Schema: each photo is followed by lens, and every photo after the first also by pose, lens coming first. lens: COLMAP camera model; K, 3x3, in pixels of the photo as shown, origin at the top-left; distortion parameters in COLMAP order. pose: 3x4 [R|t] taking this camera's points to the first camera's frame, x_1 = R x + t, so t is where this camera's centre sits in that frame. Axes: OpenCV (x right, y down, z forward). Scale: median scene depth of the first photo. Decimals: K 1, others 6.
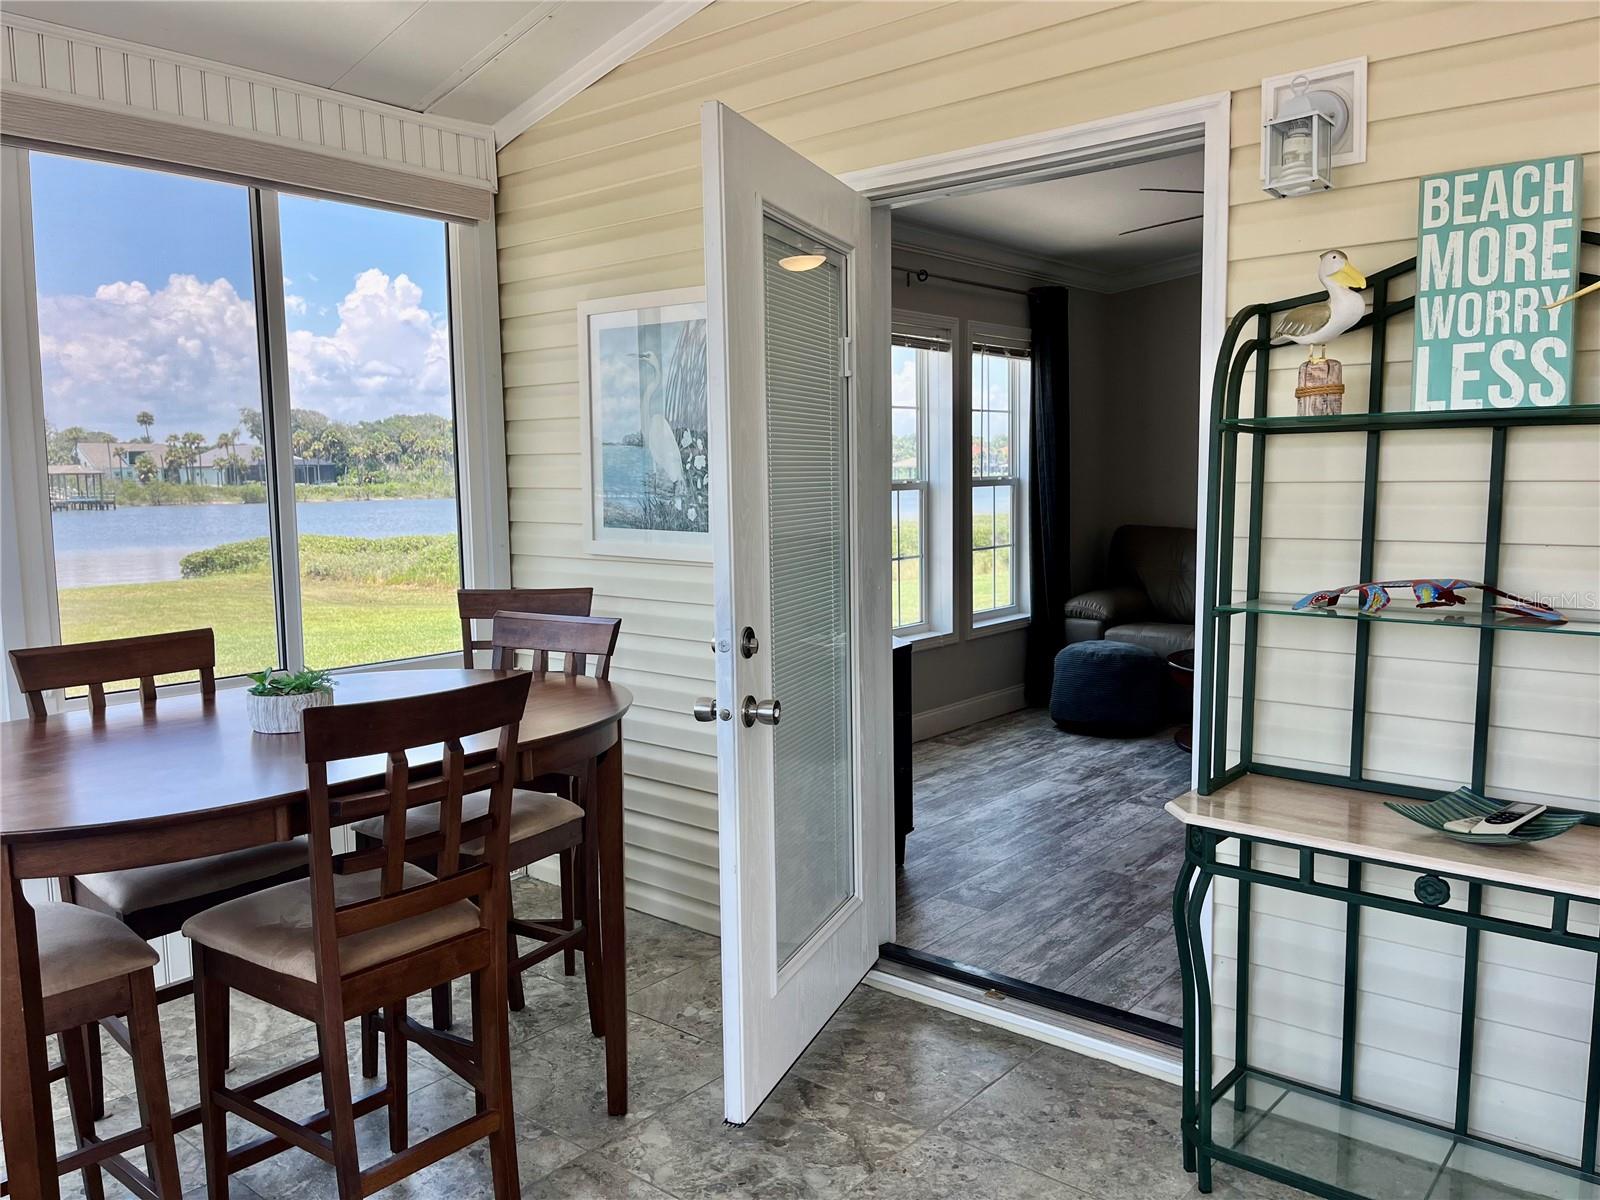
lens RADIAL K [[1211.1, 0, 793.0], [0, 1211.1, 597.2], [0, 0, 1]] dist [0.066621, -0.095057]
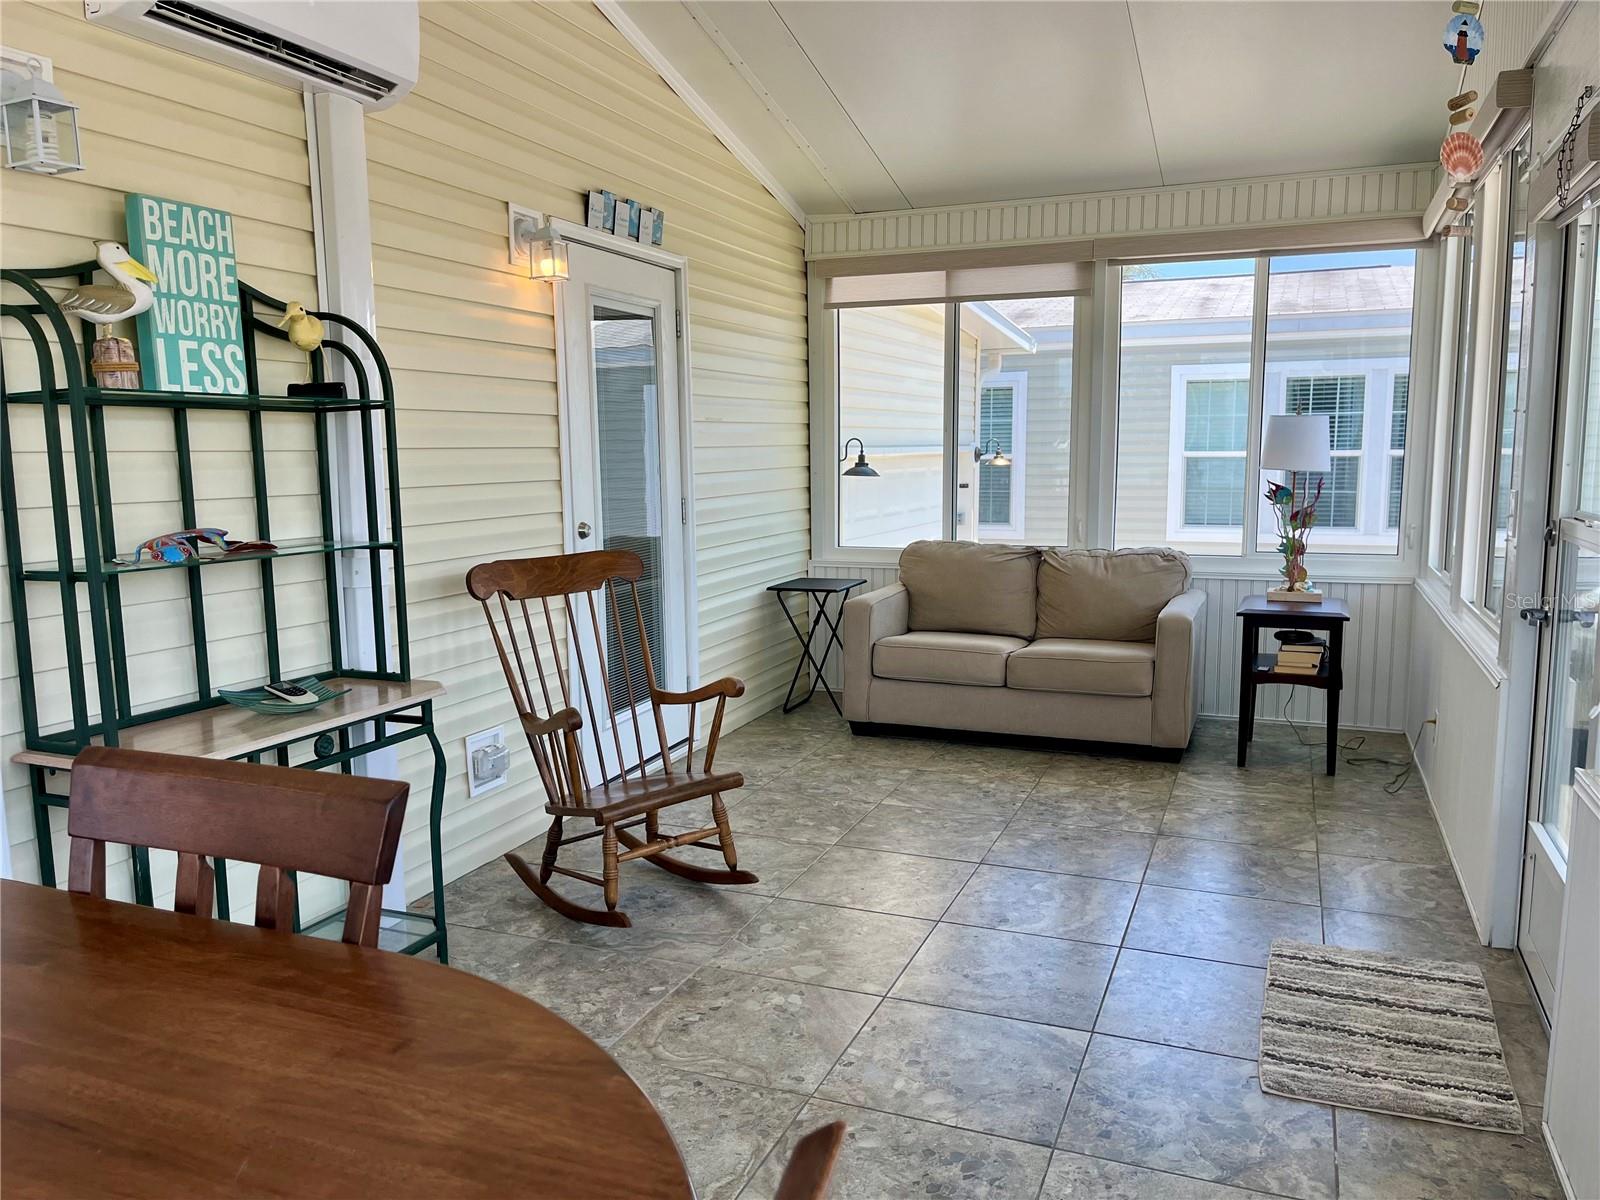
lens RADIAL K [[1211.1, 0, 802.3], [0, 1211.1, 602.8], [0, 0, 1]] dist [0.066621, -0.095057]
pose [[-0.306740, -0.112350, 0.945139, -0.878743], [0.102914, 0.983272, 0.150283, -0.067585], [-0.946213, 0.143366, -0.290046, 0.819437]]
